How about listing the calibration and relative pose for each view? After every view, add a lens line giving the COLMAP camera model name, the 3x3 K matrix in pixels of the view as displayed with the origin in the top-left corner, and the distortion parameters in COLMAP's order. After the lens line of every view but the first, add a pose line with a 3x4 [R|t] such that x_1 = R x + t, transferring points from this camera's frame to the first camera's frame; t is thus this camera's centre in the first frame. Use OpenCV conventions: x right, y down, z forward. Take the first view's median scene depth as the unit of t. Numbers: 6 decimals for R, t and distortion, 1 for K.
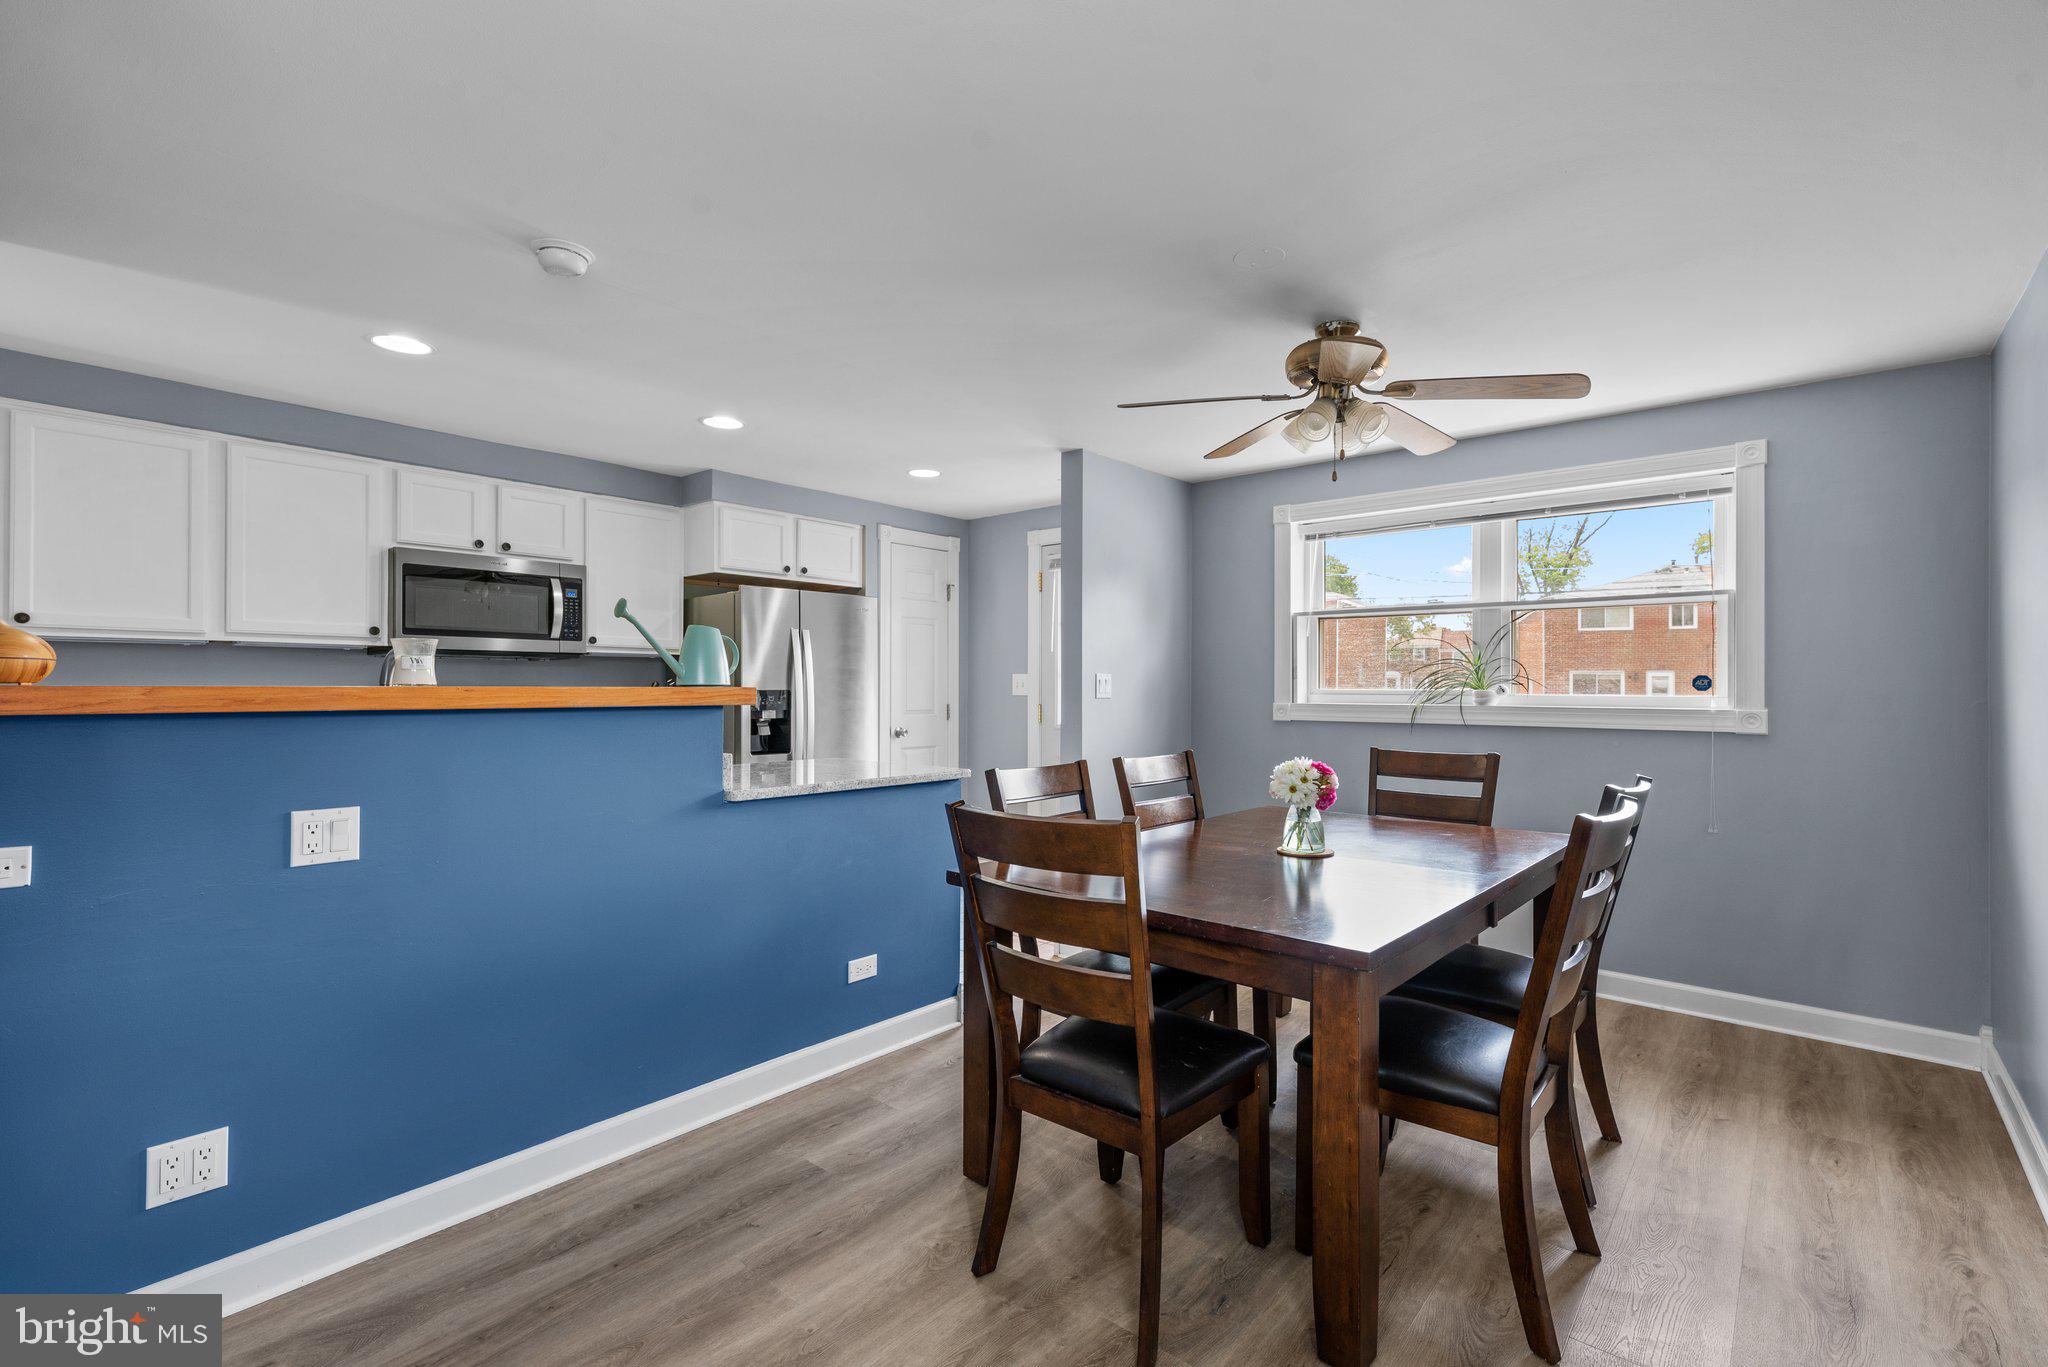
lens RADIAL K [[910.0, 0, 1032.8], [0, 910.0, 674.2], [0, 0, 1]] dist [-0.000128, 0.000491]
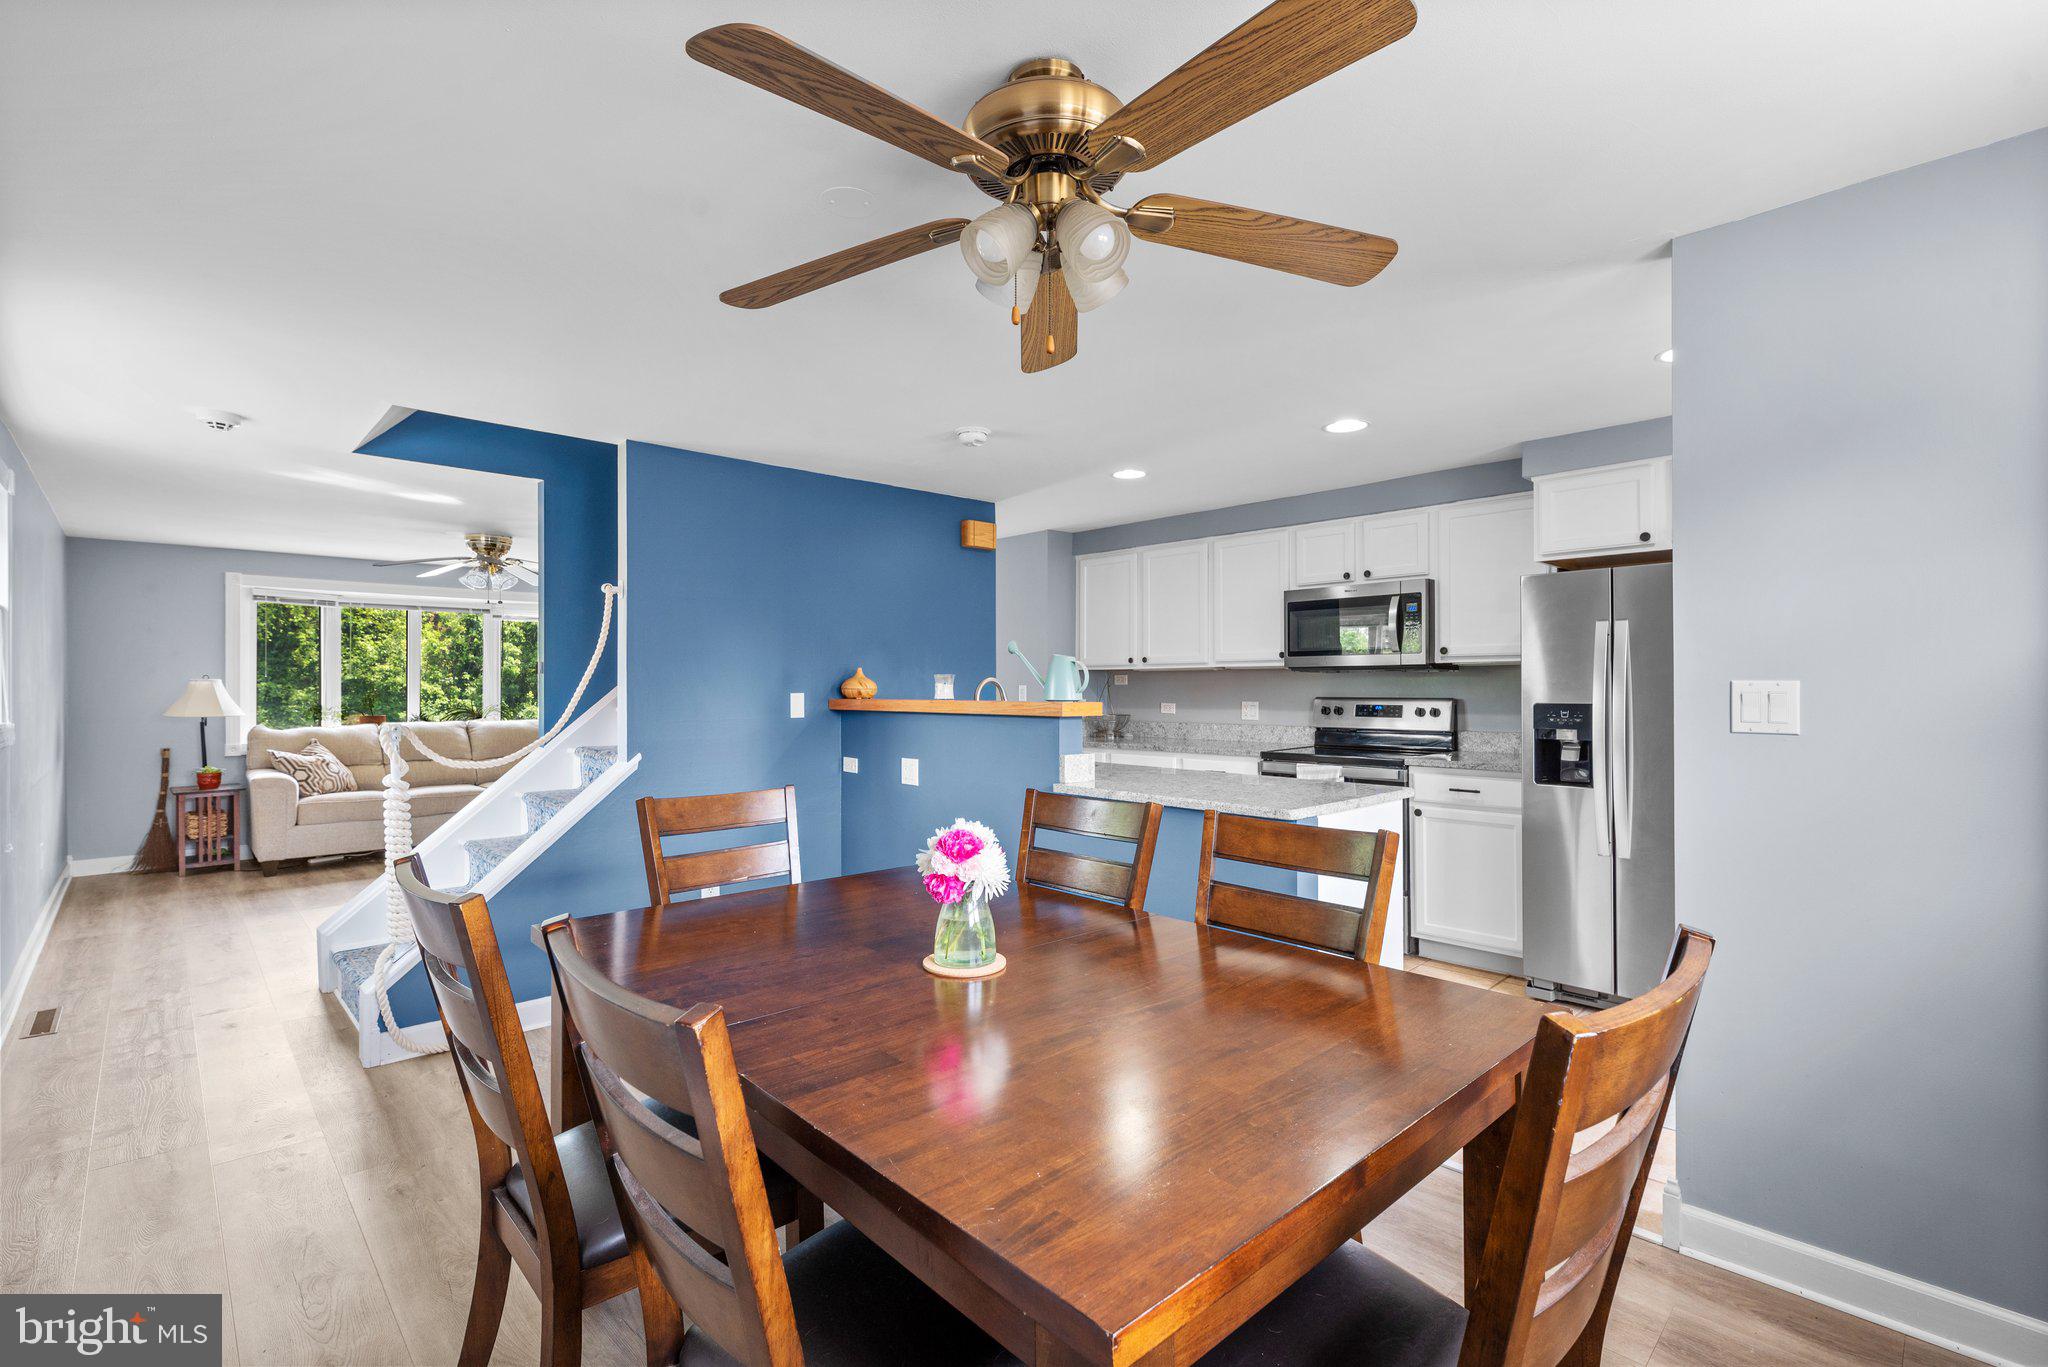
lens RADIAL K [[908.9, 0, 1029.6], [0, 908.9, 682.4], [0, 0, 1]] dist [0.002862, 0.000193]
pose [[-0.094853, -0.006886, -0.995467, 0.609594], [0.016517, 0.999828, -0.008490, -0.001691], [0.995354, -0.017247, -0.094723, 0.704753]]
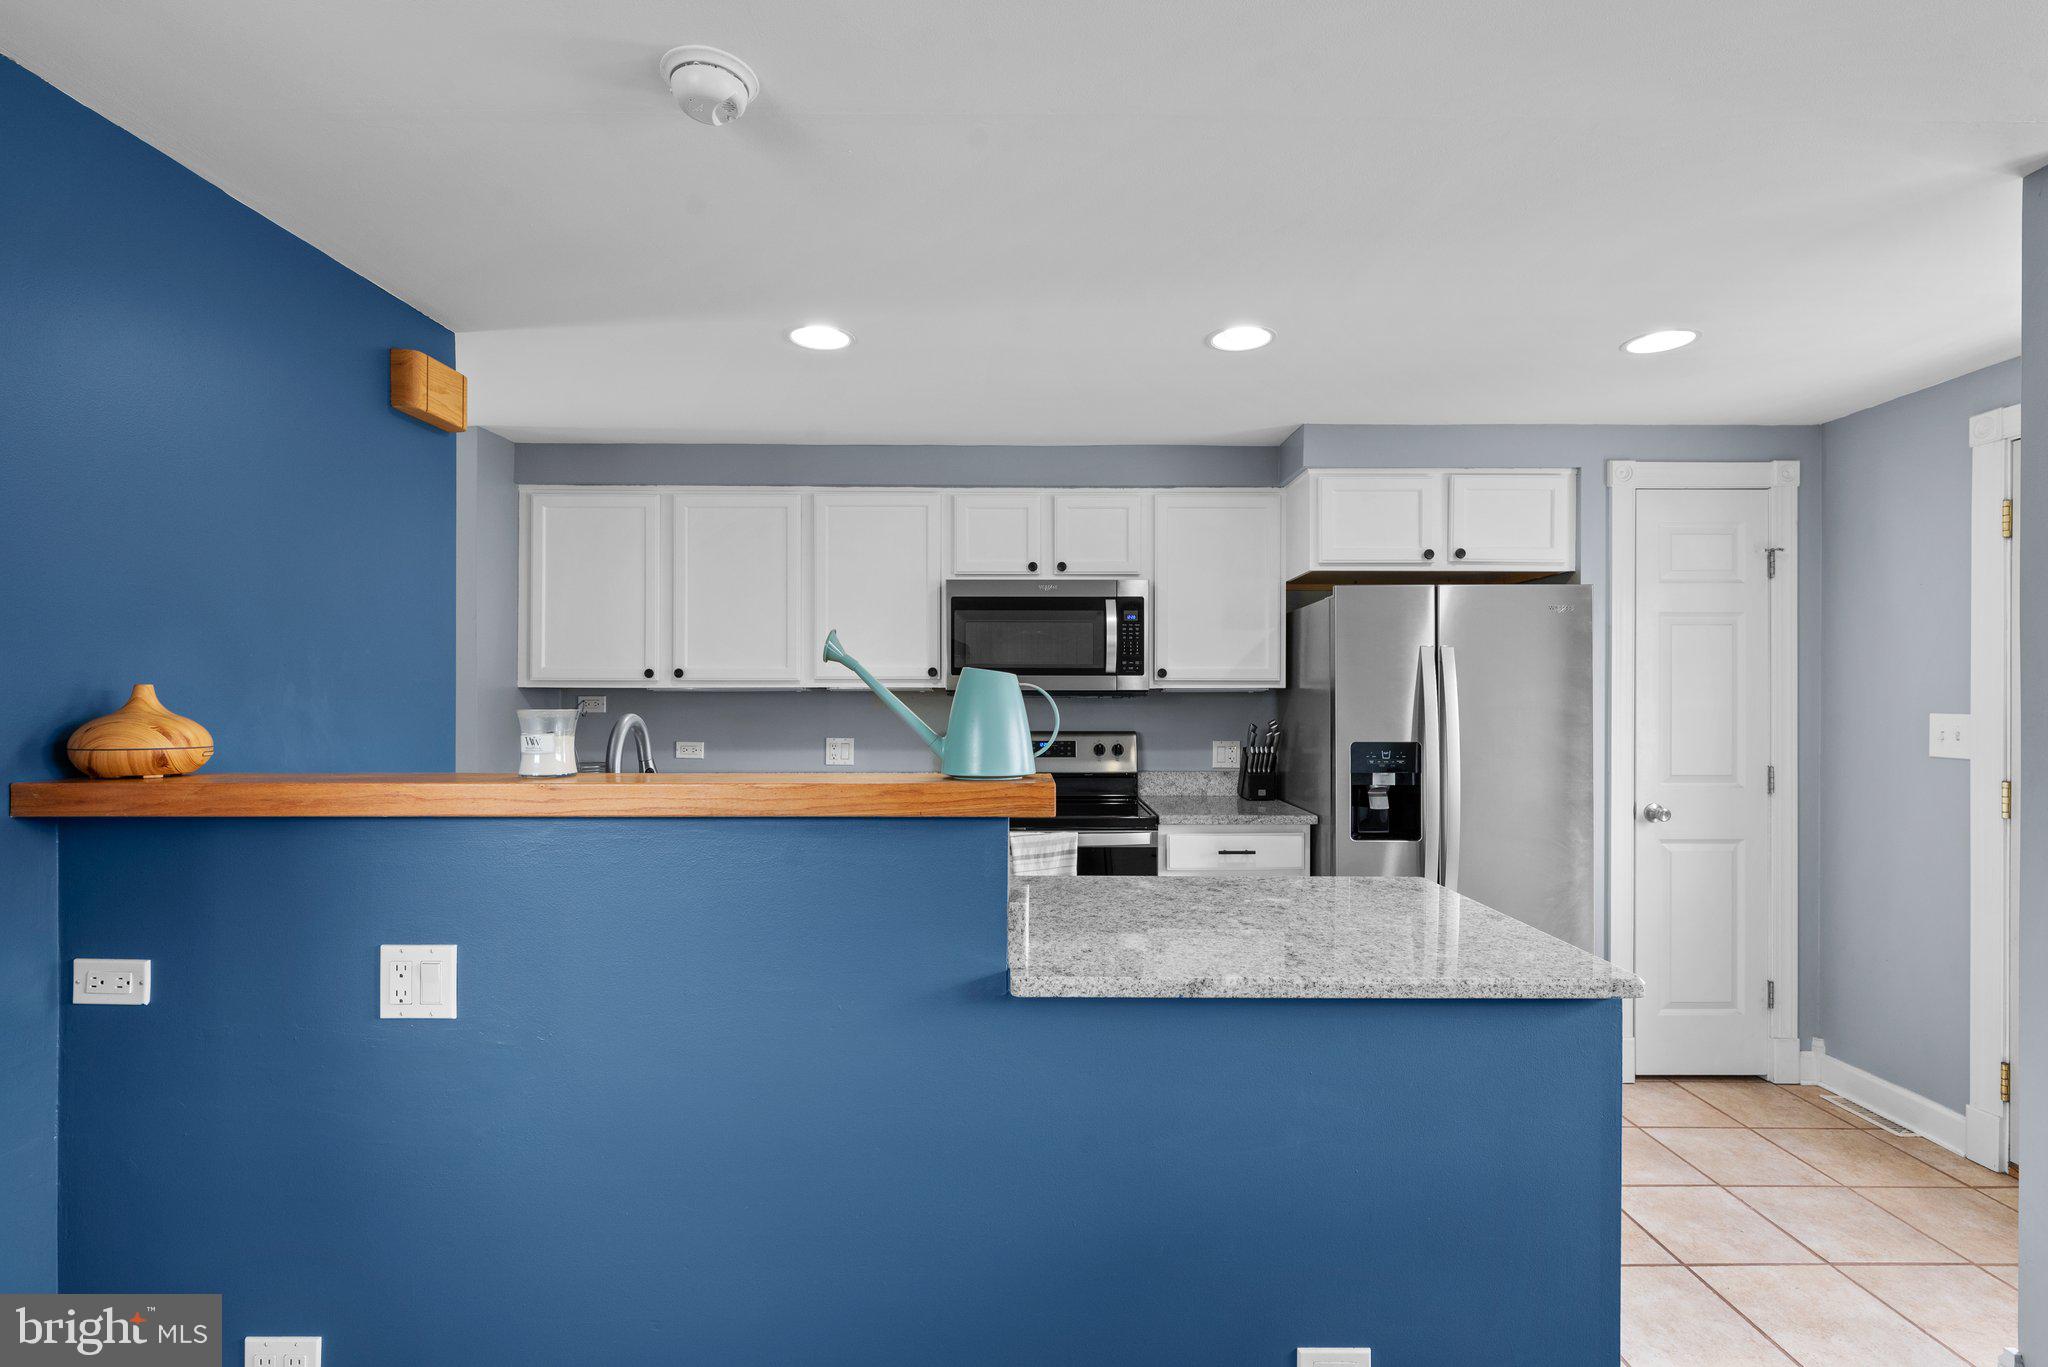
lens RADIAL K [[934.8, 0, 1031.1], [0, 934.8, 698.7], [0, 0, 1]] dist [0.004823, 0.000330]
pose [[0.656789, -0.001781, -0.754072, 0.059474], [0.011452, 0.999905, 0.007612, -0.024811], [0.753987, -0.013635, 0.656747, 0.417942]]
